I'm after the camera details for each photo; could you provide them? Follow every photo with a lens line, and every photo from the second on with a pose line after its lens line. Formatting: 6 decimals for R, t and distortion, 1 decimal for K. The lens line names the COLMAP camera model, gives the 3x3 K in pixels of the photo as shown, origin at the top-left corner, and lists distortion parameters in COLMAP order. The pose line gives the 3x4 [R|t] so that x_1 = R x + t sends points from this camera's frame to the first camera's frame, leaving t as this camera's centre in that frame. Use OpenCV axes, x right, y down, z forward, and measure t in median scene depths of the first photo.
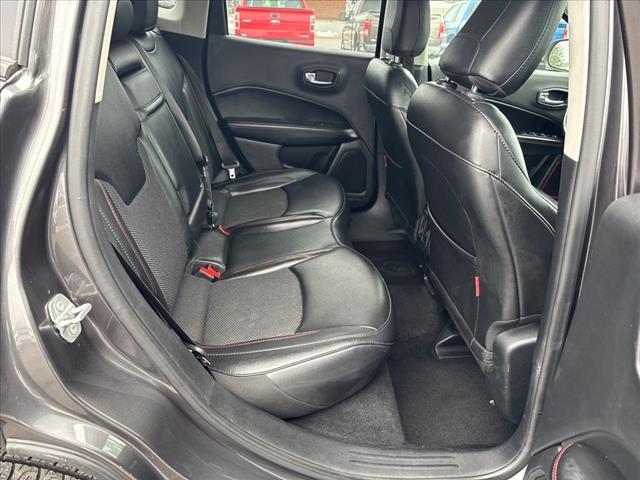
lens RADIAL K [[478.1, 0, 320.0], [0, 478.1, 240.0], [0, 0, 1]] dist [0.042211, -0.049227]
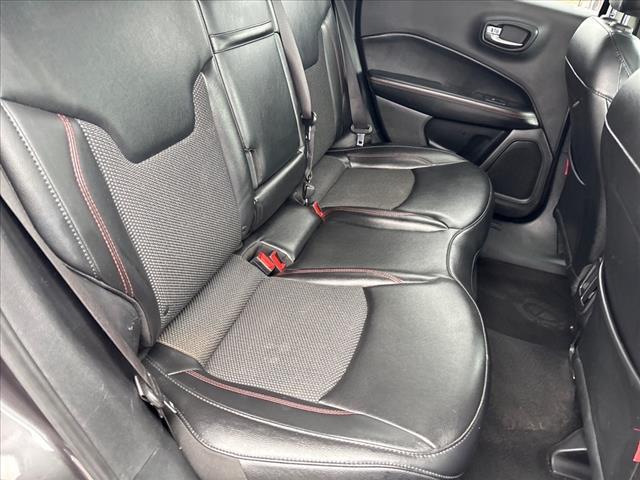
lens RADIAL K [[478.1, 0, 320.0], [0, 478.1, 240.0], [0, 0, 1]] dist [0.042211, -0.049227]
pose [[0.910768, 0.273160, -0.309655, 0.053998], [-0.246334, 0.961288, 0.123468, -0.058697], [0.331394, -0.036172, 0.942799, 0.201655]]
